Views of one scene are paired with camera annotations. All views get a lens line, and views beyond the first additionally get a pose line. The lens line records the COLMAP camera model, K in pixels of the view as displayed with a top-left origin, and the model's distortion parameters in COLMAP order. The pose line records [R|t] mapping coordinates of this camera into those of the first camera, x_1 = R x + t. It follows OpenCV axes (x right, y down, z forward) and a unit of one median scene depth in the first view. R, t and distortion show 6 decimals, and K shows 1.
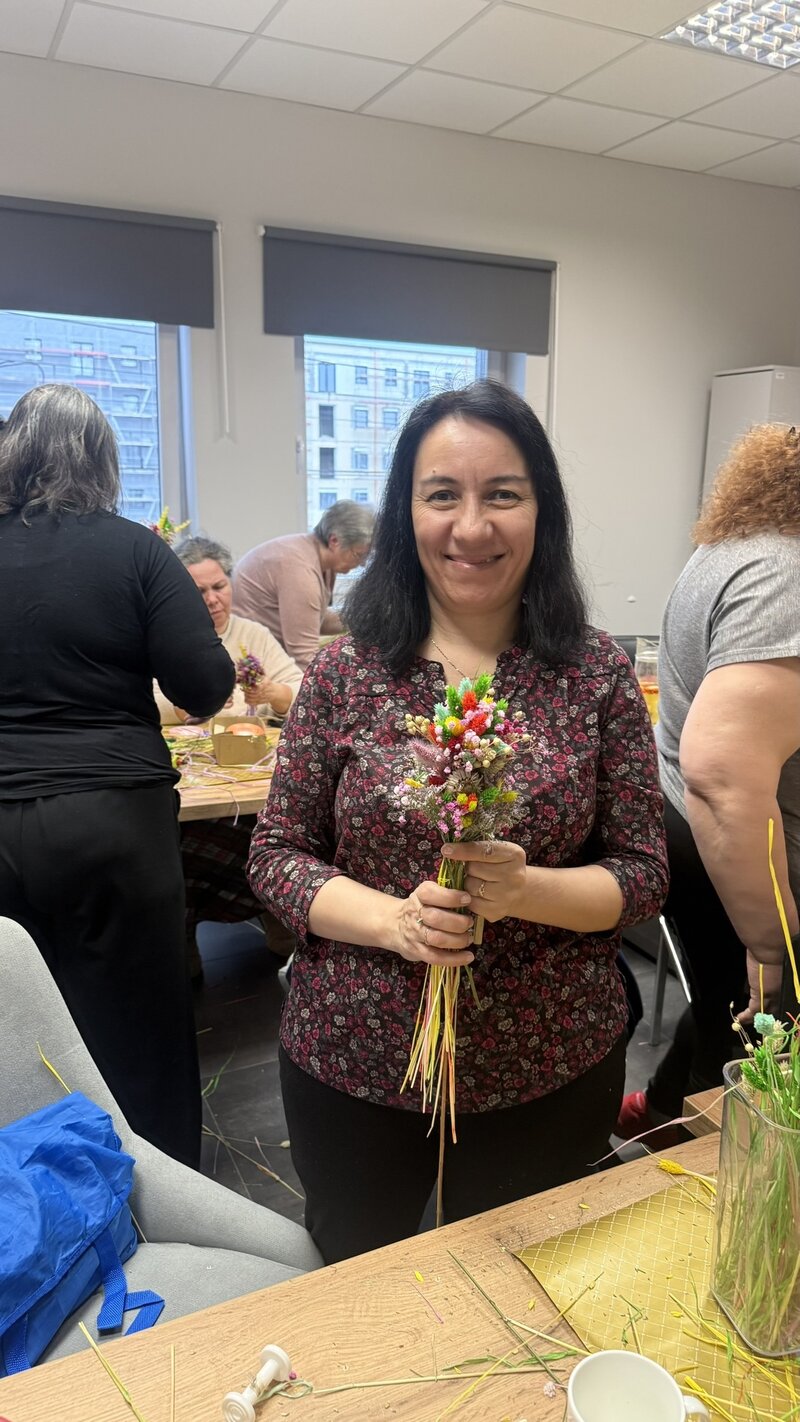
lens RADIAL K [[1022.2, 0, 401.1], [0, 1022.2, 707.6], [0, 0, 1]] dist [0.062050, -0.070166]
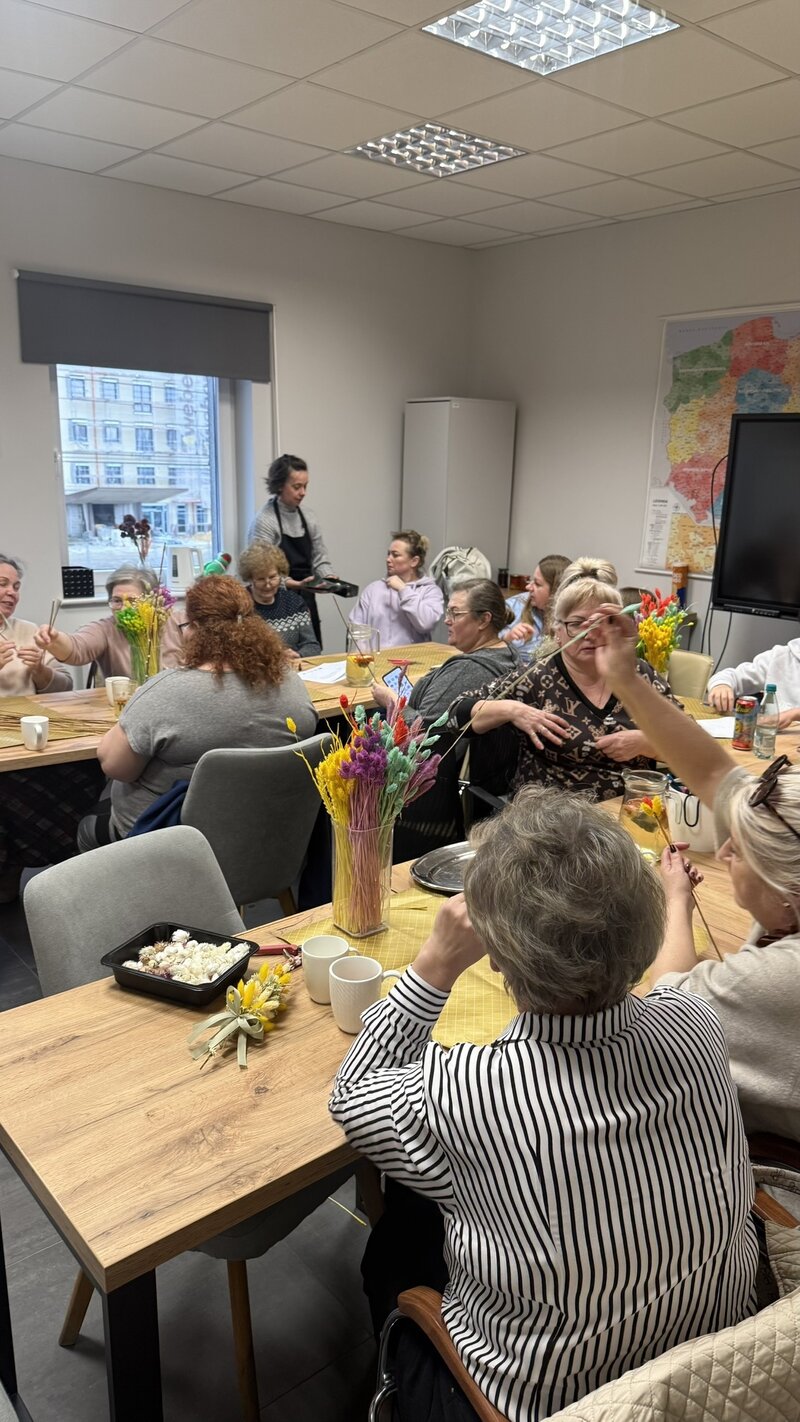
lens RADIAL K [[1022.2, 0, 397.2], [0, 1022.2, 707.1], [0, 0, 1]] dist [0.062050, -0.070166]
pose [[0.967724, -0.047199, 0.247552, -0.028540], [0.041061, 0.998709, 0.029903, 0.002967], [-0.248644, -0.018773, 0.968413, -0.206643]]
